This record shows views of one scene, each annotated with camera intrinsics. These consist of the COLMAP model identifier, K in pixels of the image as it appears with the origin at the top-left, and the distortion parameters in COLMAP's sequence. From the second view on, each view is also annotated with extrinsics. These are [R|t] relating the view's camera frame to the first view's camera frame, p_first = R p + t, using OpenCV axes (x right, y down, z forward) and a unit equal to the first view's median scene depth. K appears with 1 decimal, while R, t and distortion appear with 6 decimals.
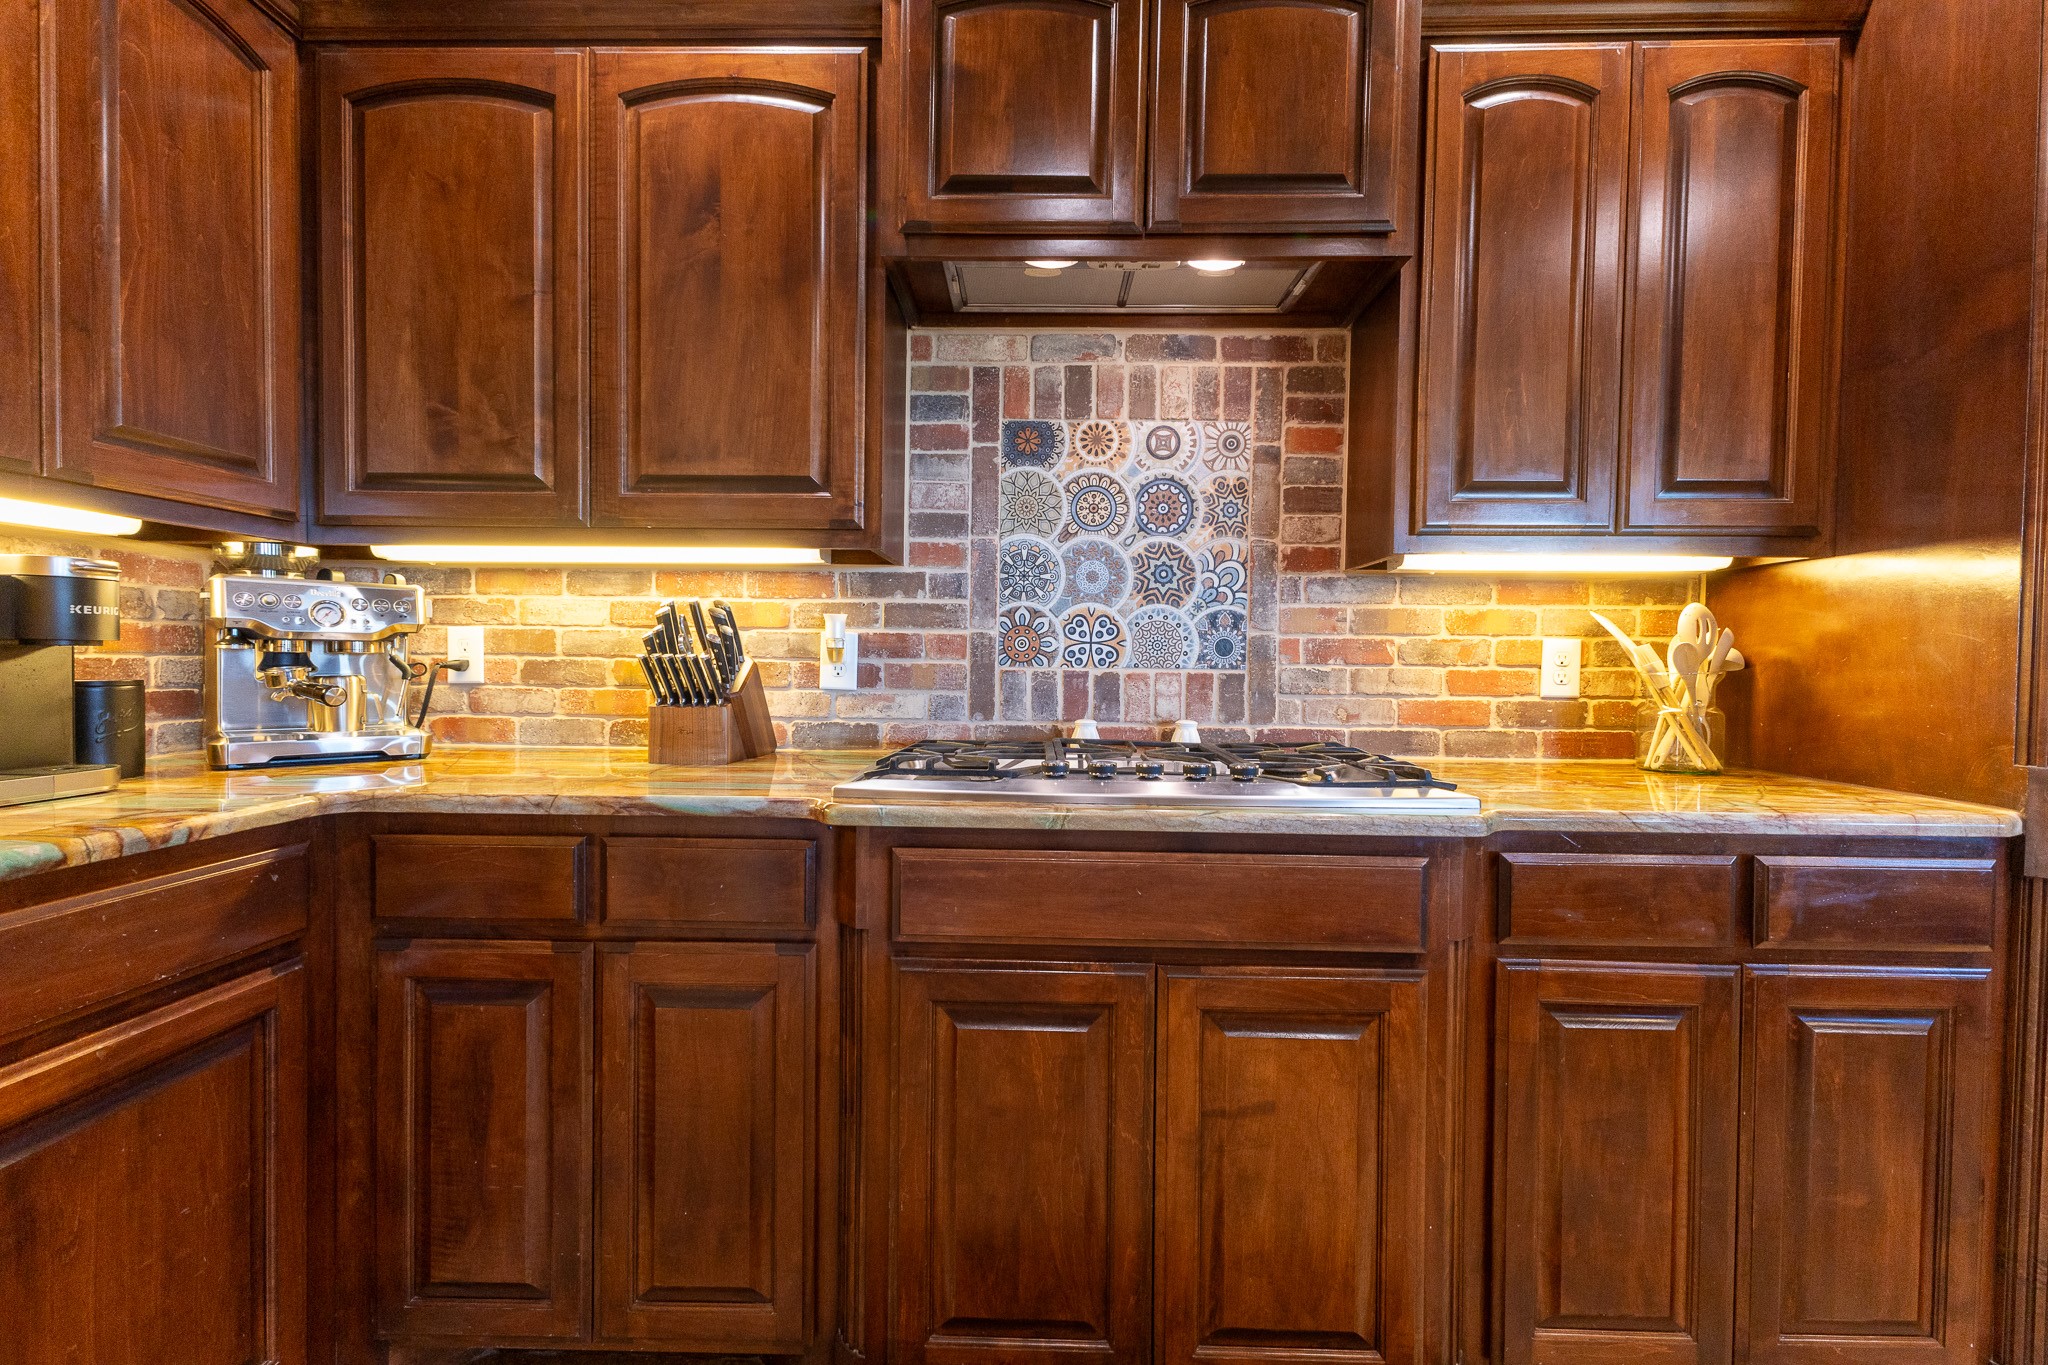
lens RADIAL K [[888.0, 0, 1024.0], [0, 888.0, 682.5], [0, 0, 1]] dist [0.000120, -0.000173]
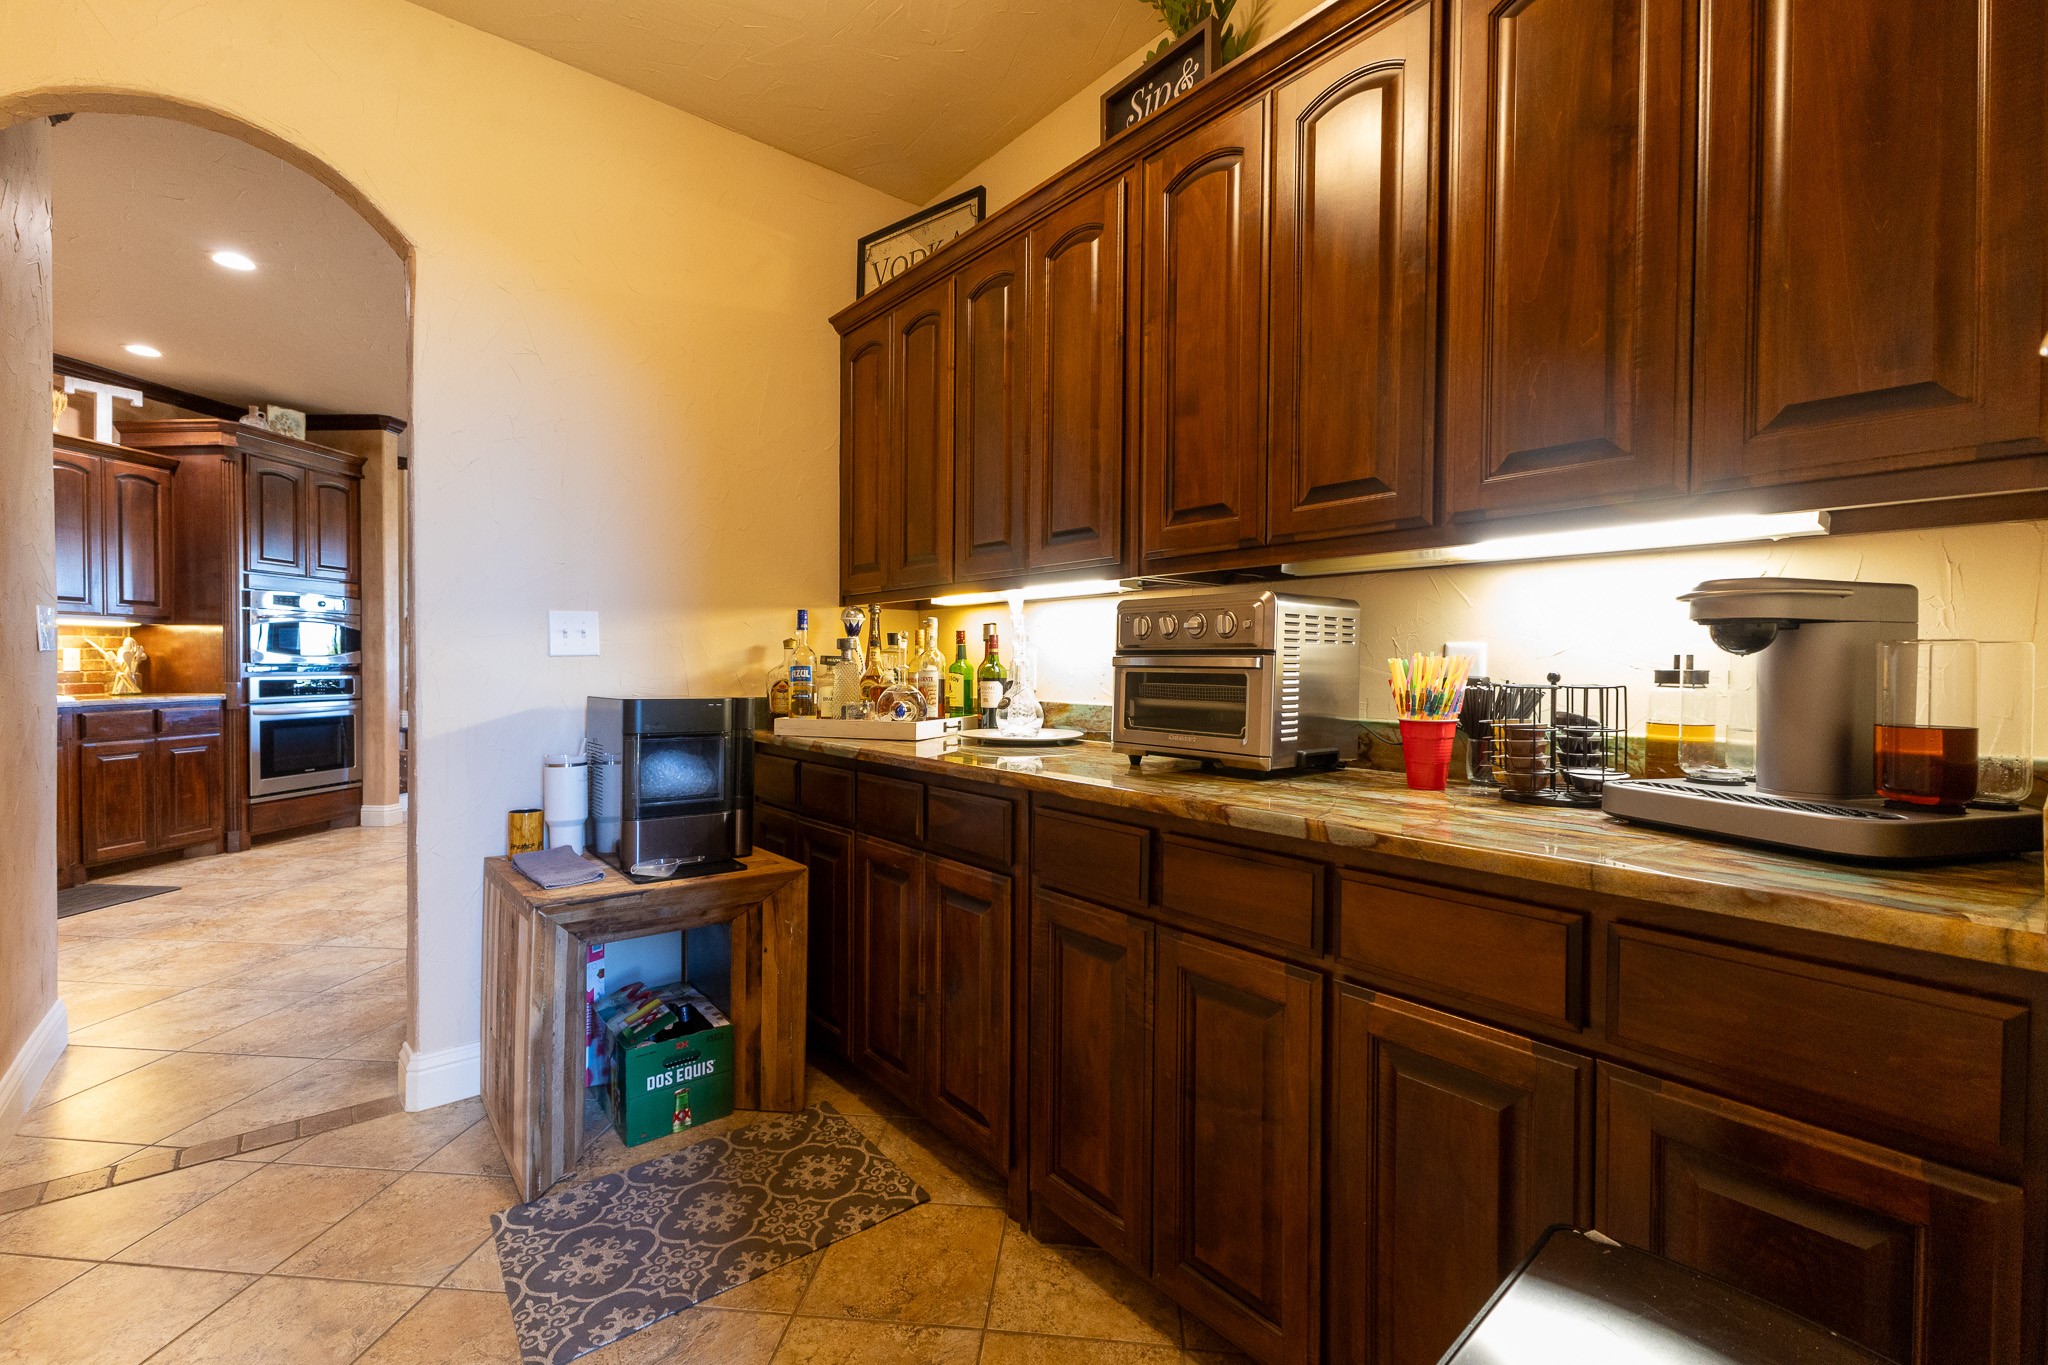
lens RADIAL K [[888.0, 0, 1024.0], [0, 888.0, 682.5], [0, 0, 1]] dist [0.000120, -0.000173]
pose [[0.070252, -0.025905, 0.997193, -2.198916], [0.025971, 0.999371, 0.024131, 0.074001], [-0.997191, 0.024203, 0.070880, -2.413801]]
